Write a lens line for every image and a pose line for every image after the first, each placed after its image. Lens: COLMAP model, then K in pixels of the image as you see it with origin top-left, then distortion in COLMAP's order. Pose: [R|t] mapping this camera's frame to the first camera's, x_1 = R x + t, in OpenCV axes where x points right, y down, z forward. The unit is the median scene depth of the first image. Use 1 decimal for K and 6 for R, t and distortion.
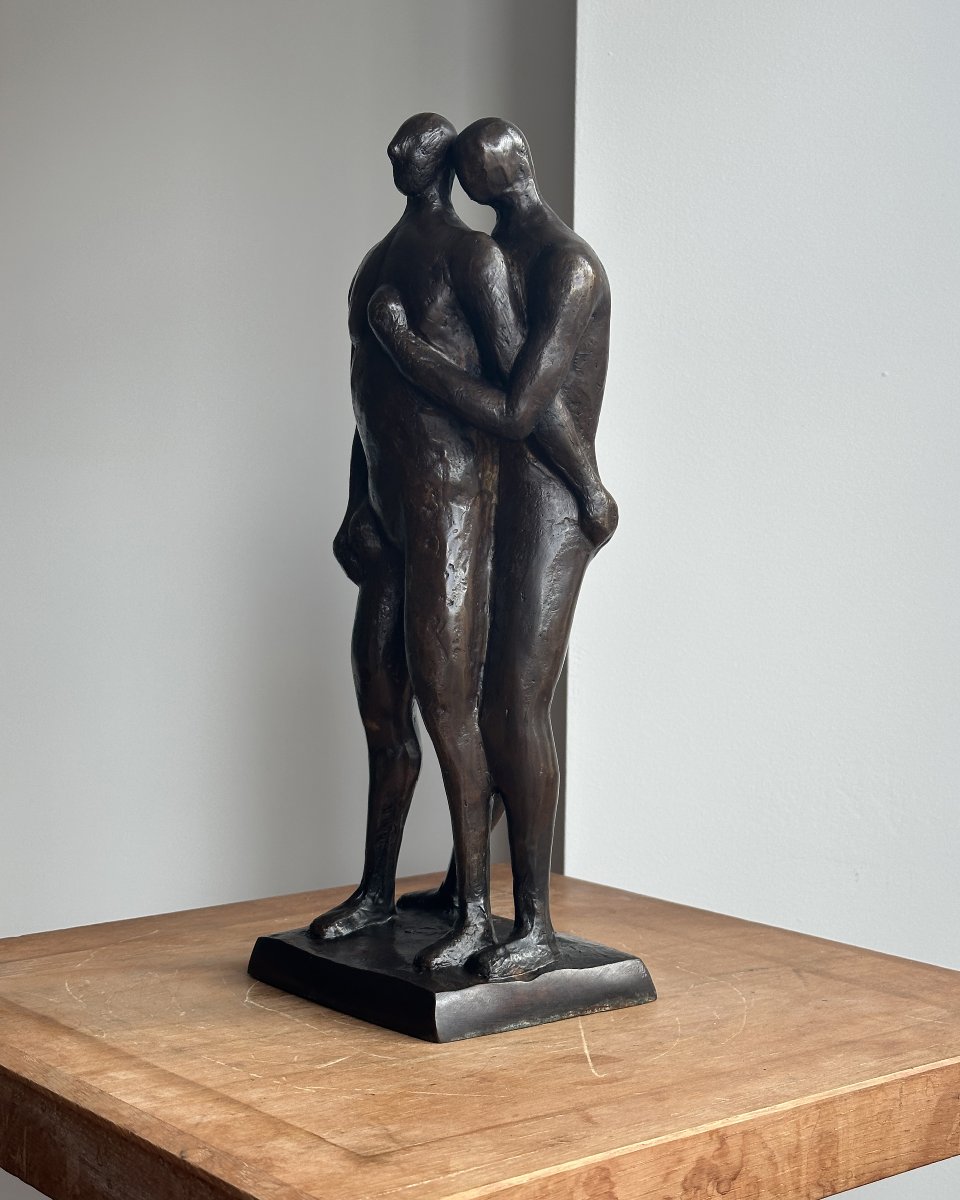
lens RADIAL K [[1848.2, 0, 481.9], [0, 1848.2, 571.9], [0, 0, 1]] dist [0.156956, -0.115892]
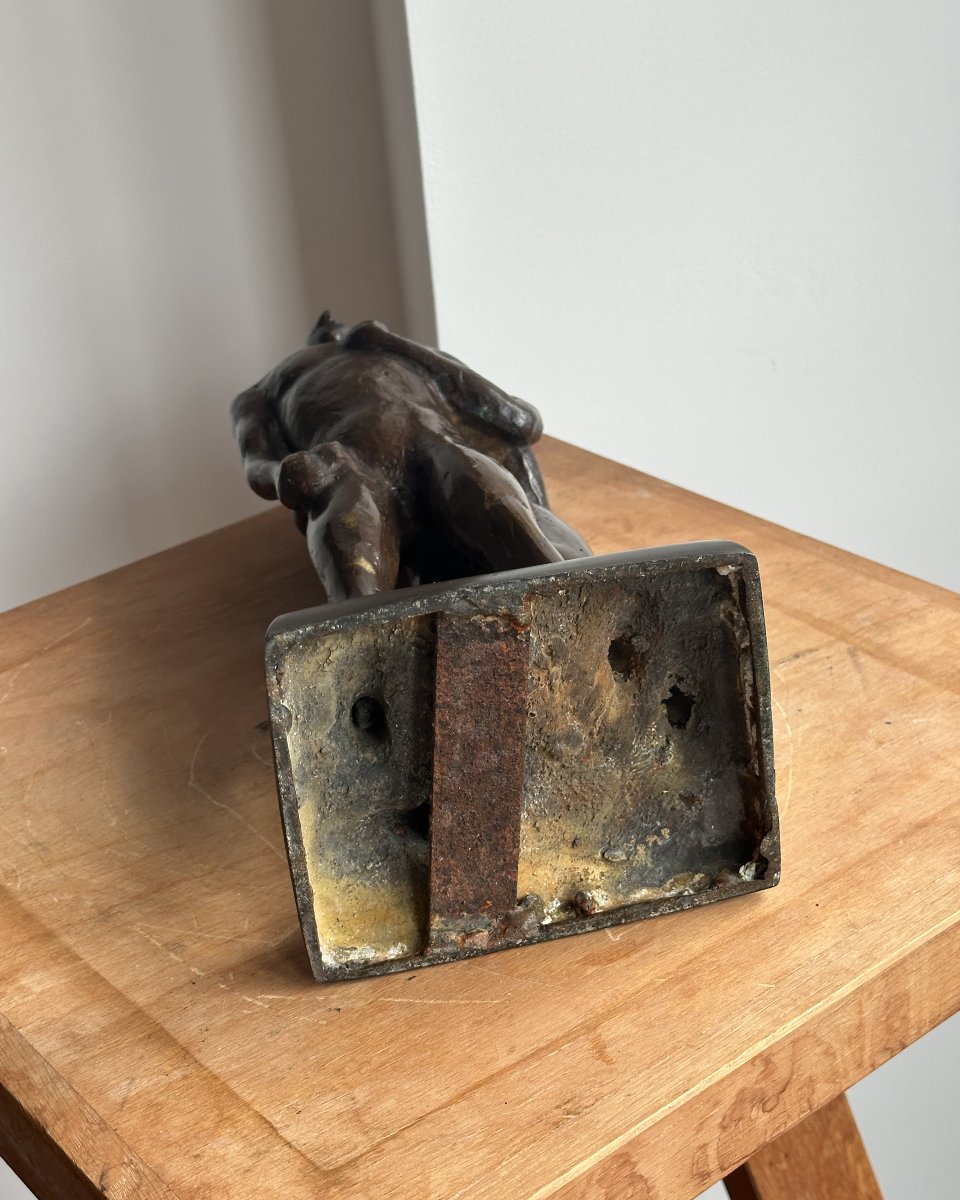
lens RADIAL K [[1848.2, 0, 481.9], [0, 1848.2, 571.9], [0, 0, 1]] dist [0.156956, -0.115892]
pose [[0.995295, -0.085980, -0.044667, 0.057863], [0.096860, 0.894363, 0.436729, -0.244870], [0.002399, -0.439001, 0.898483, 0.354551]]
